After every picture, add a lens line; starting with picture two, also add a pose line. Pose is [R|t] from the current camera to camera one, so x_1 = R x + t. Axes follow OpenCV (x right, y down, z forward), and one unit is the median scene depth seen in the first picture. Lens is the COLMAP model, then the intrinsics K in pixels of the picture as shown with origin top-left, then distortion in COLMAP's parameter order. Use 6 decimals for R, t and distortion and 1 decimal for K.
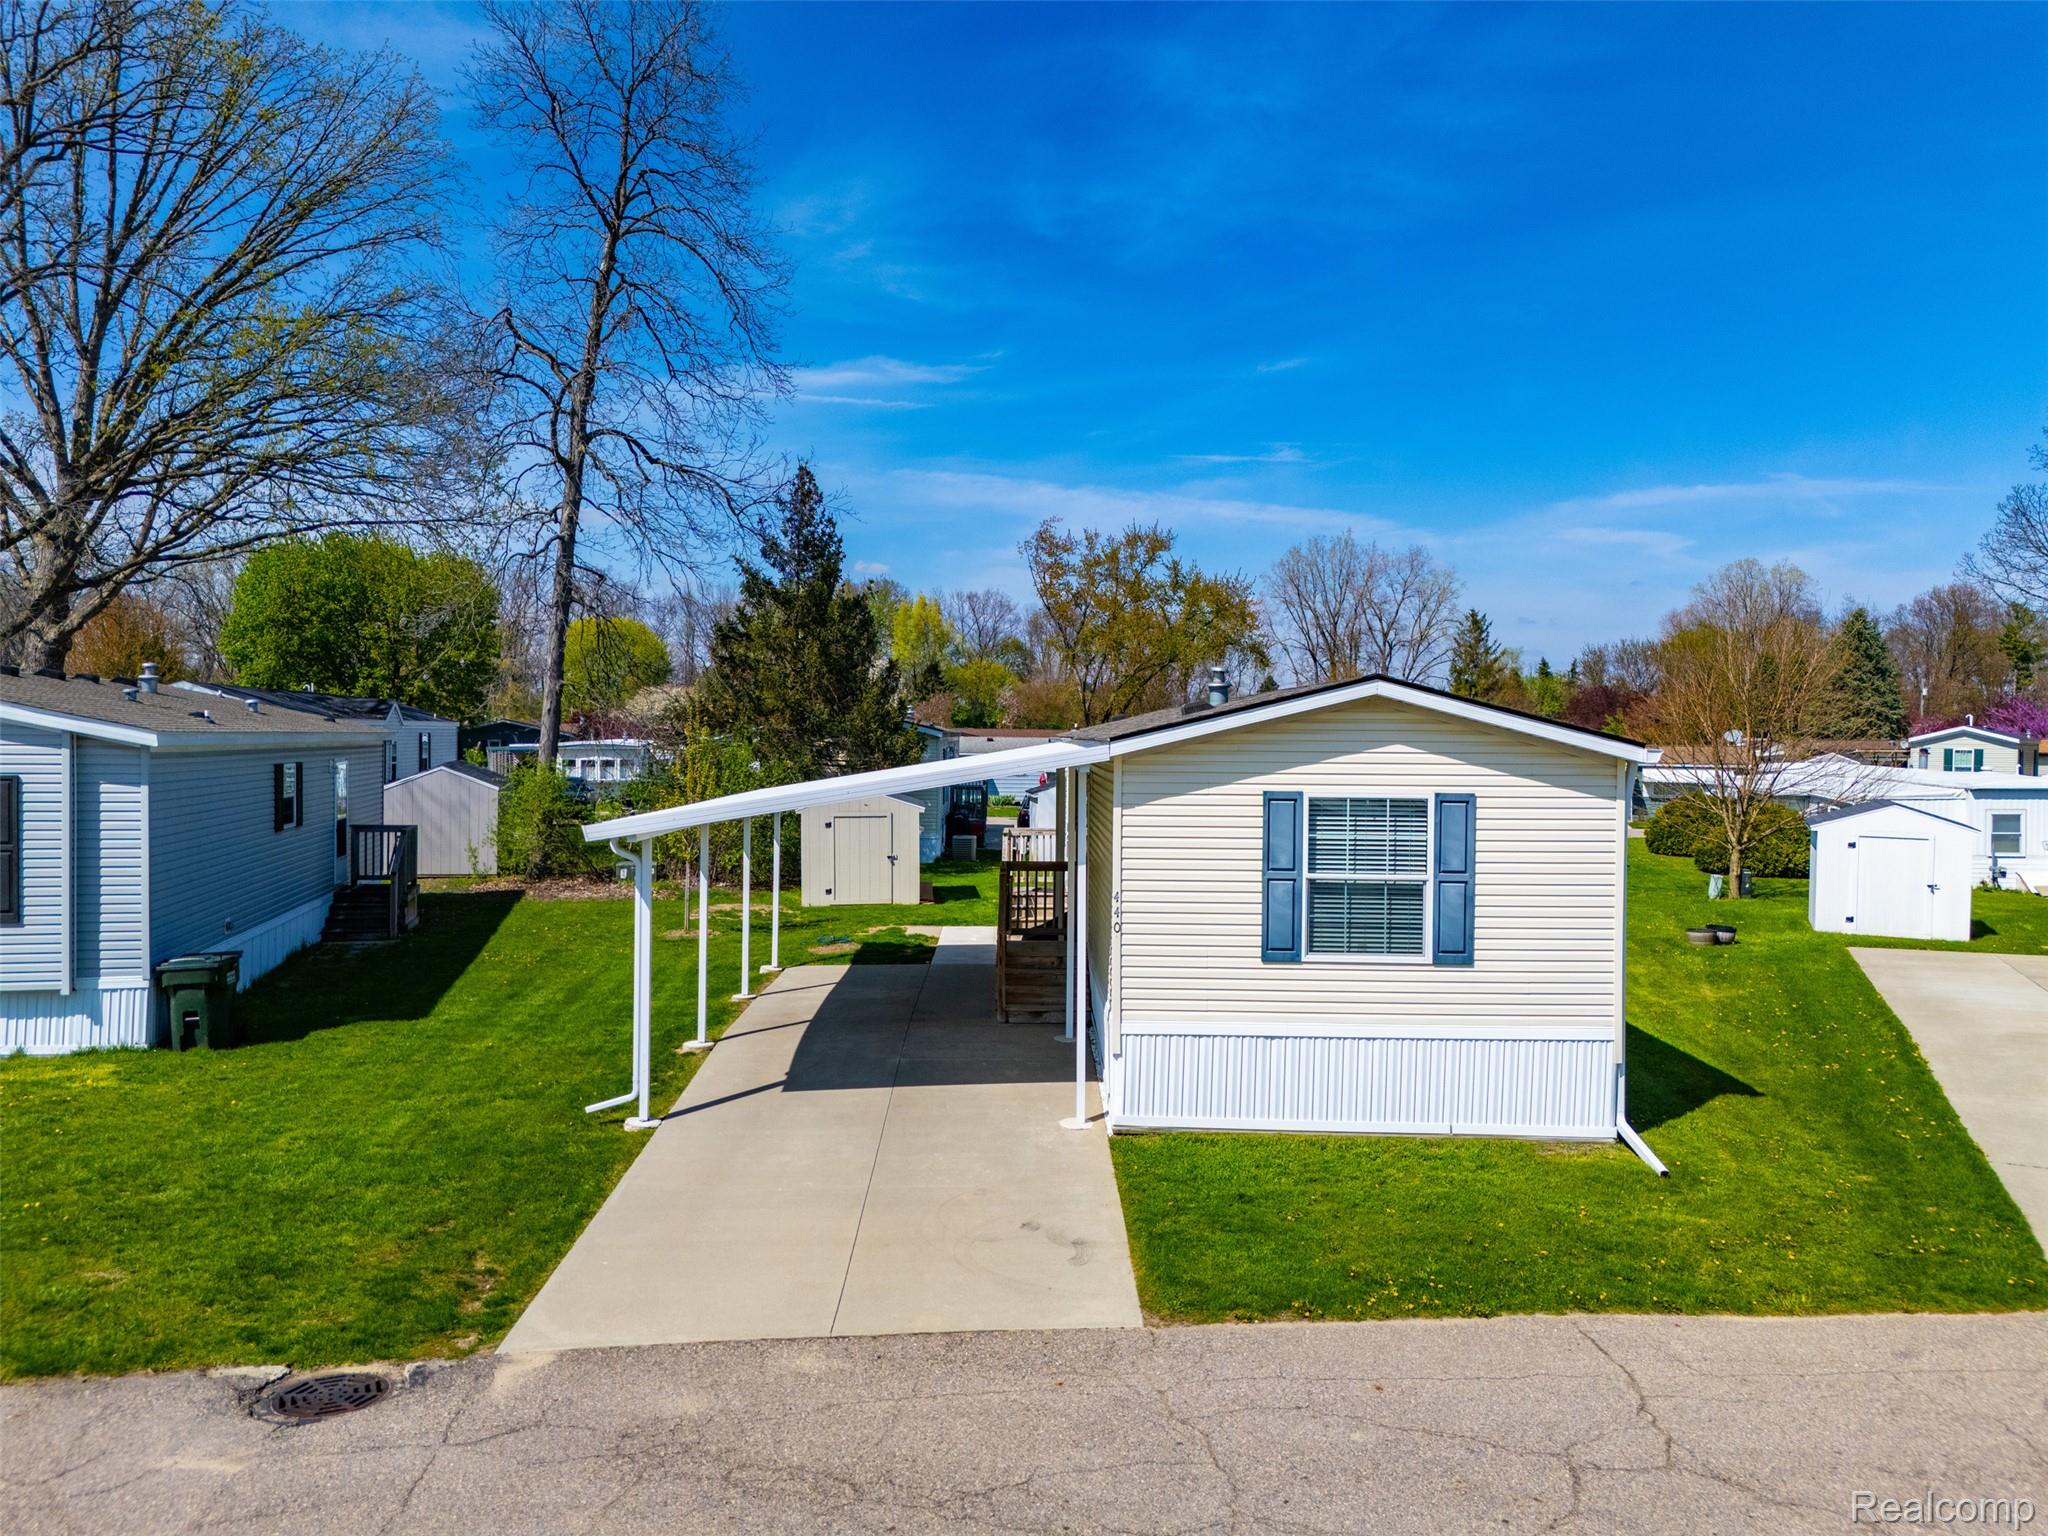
lens RADIAL K [[1487.7, 0, 1024.0], [0, 1487.7, 768.0], [0, 0, 1]] dist [0.041769, 0.000795]
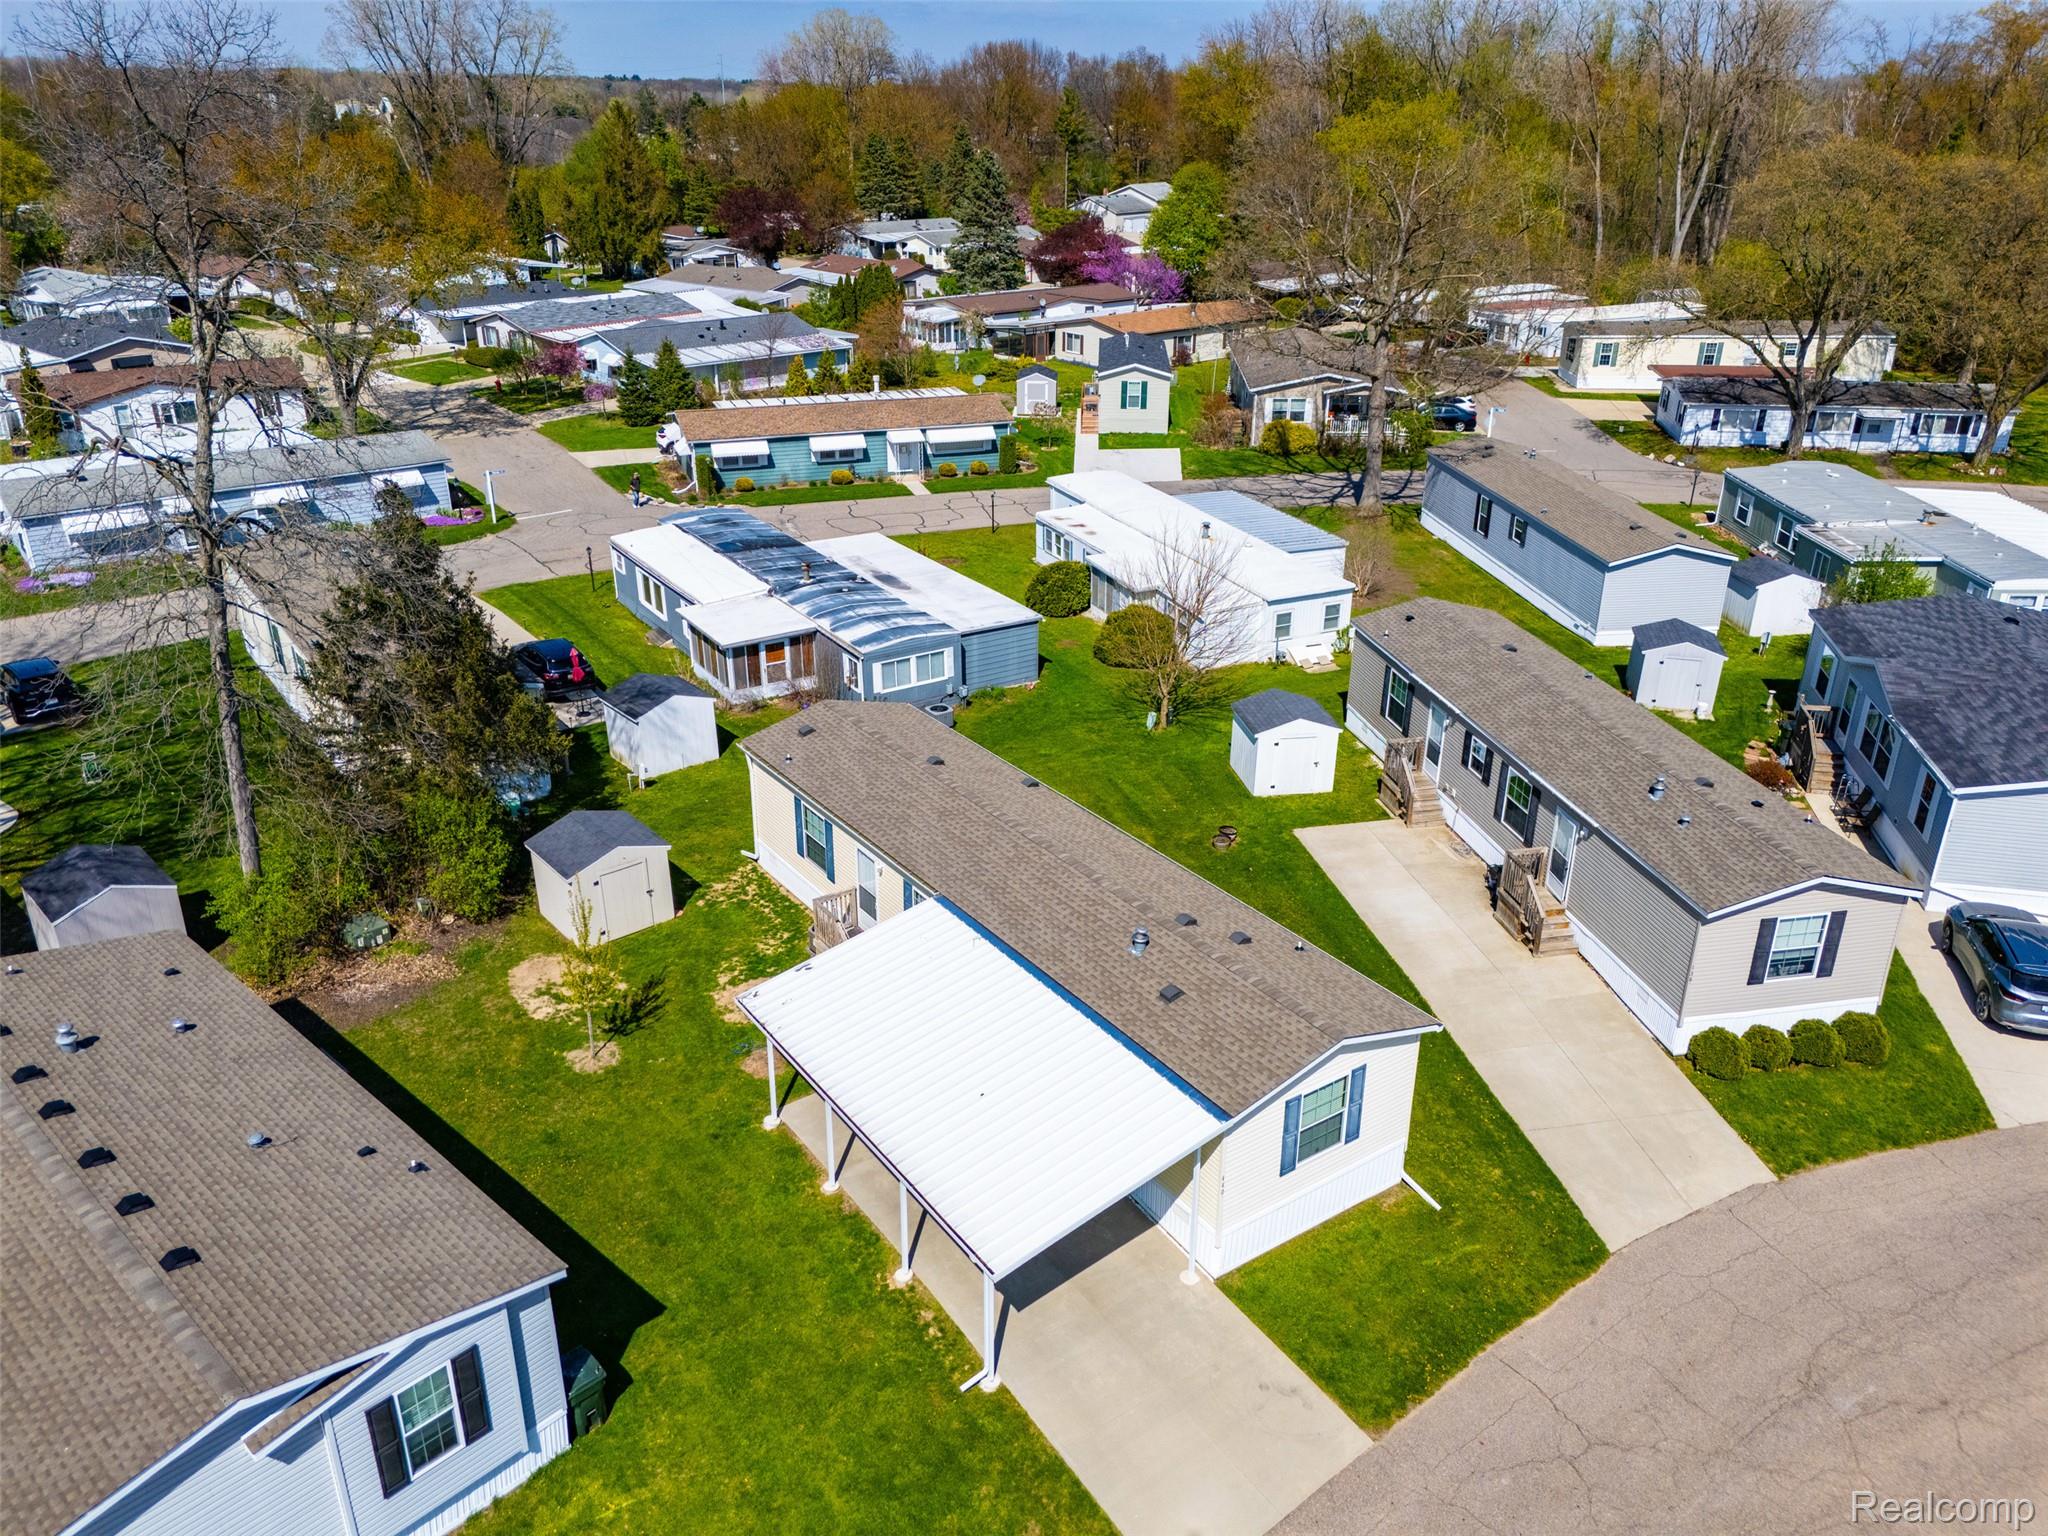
lens RADIAL K [[1487.7, 0, 1024.0], [0, 1487.7, 768.0], [0, 0, 1]] dist [0.041769, 0.000795]
pose [[0.828393, -0.228909, 0.511240, -0.356769], [0.017197, 0.922651, 0.385252, -0.402916], [-0.559884, -0.310348, 0.768254, -0.038647]]
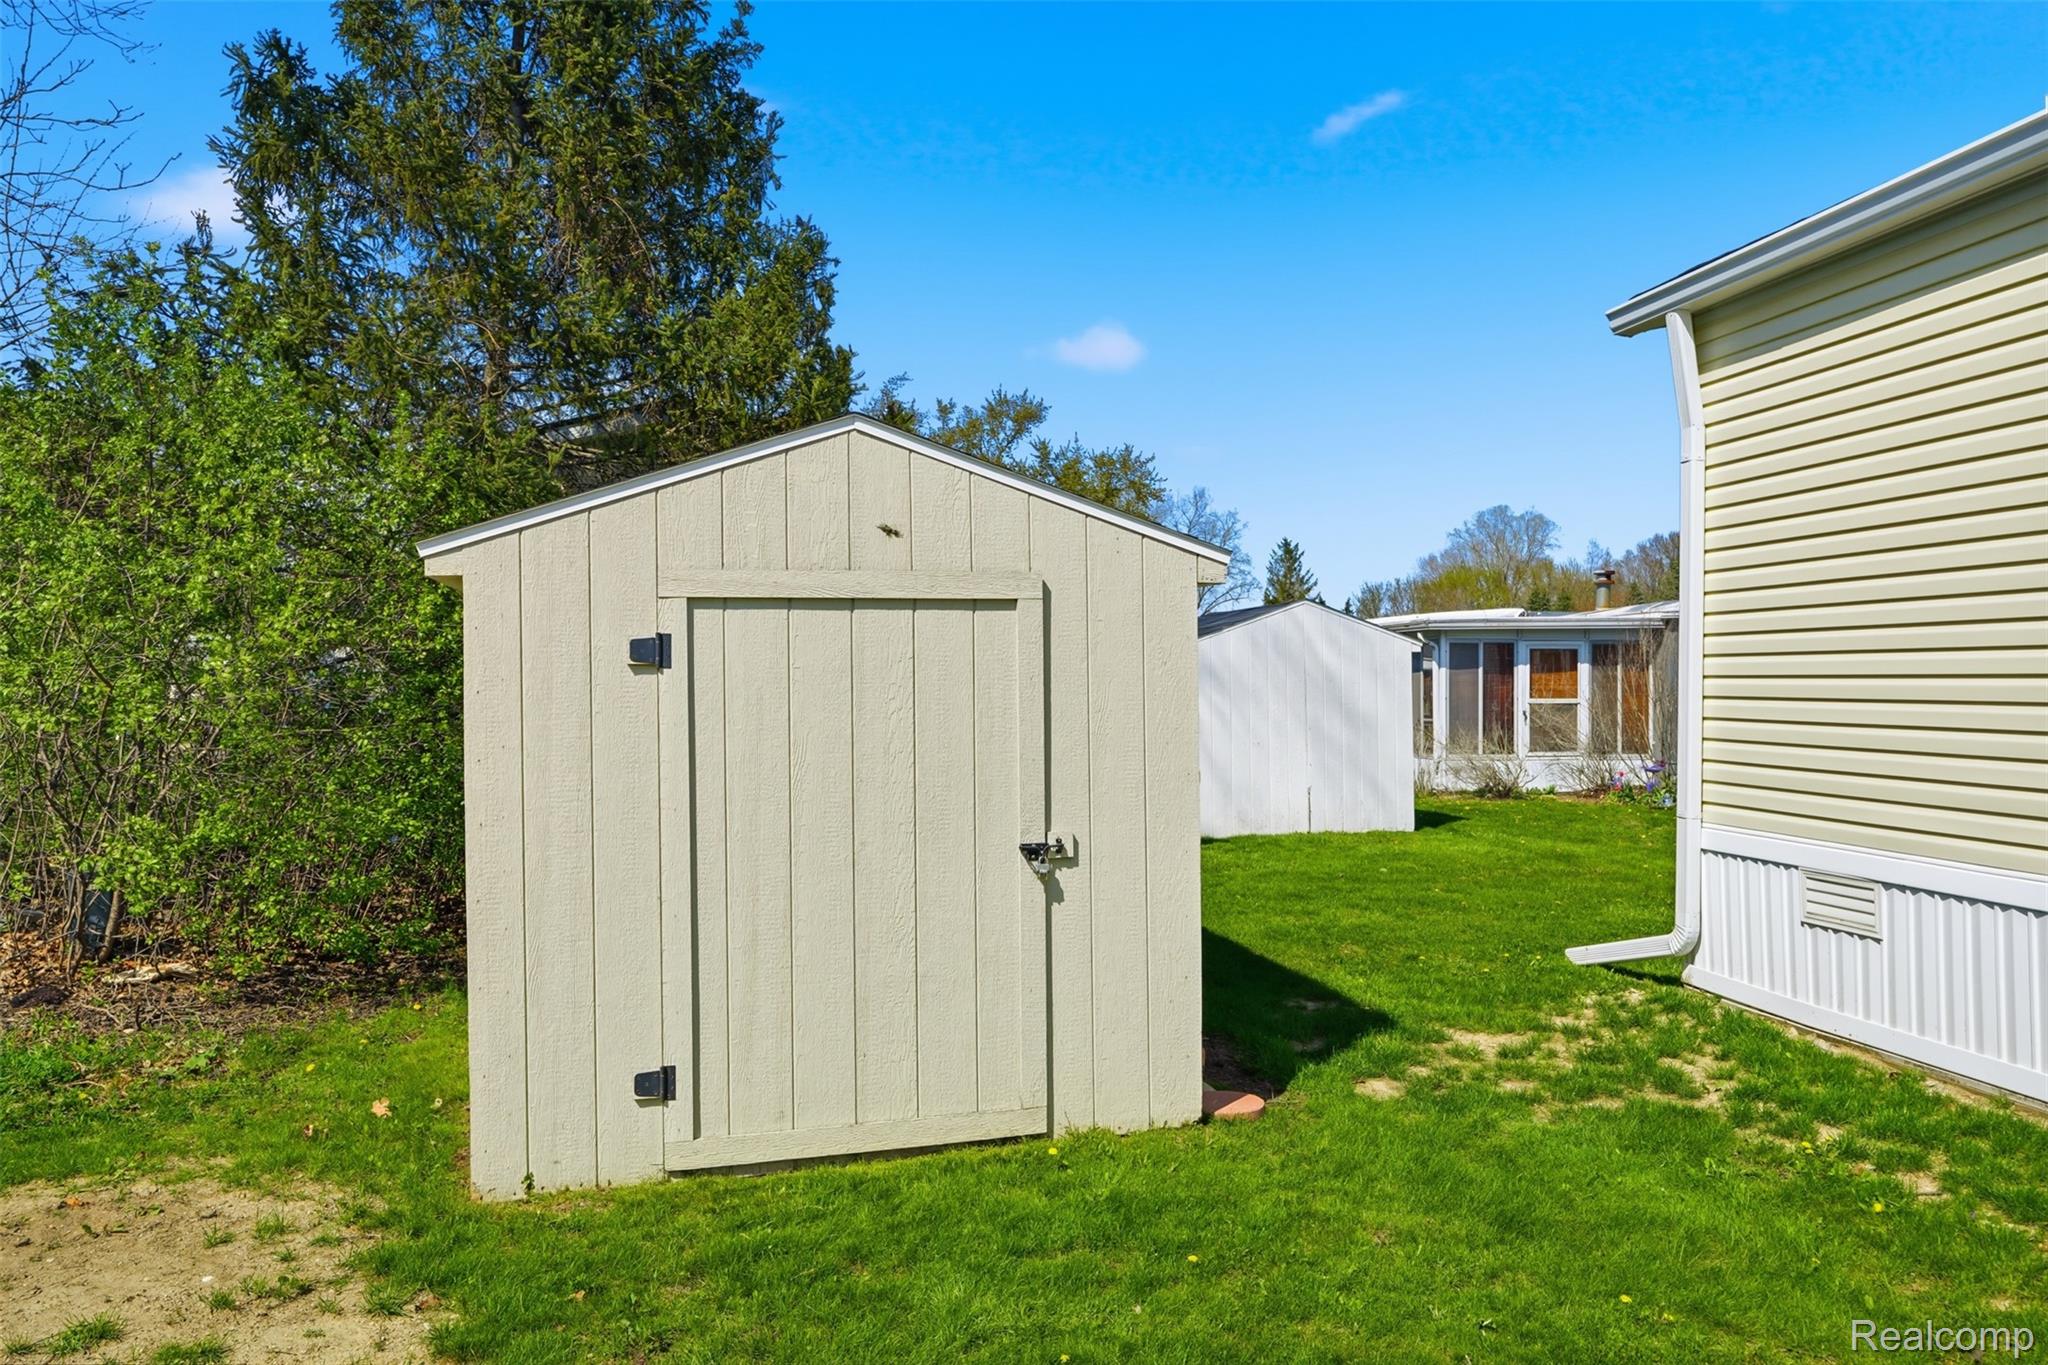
lens RADIAL K [[1362.9, 0, 1024.0], [0, 1362.9, 682.5], [0, 0, 1]] dist [0.001737, 0.001101]
pose [[0.986403, -0.012691, 0.163853, -0.097037], [0.016760, 0.999584, -0.023470, 0.037492], [-0.163487, 0.025897, 0.986205, 0.712302]]
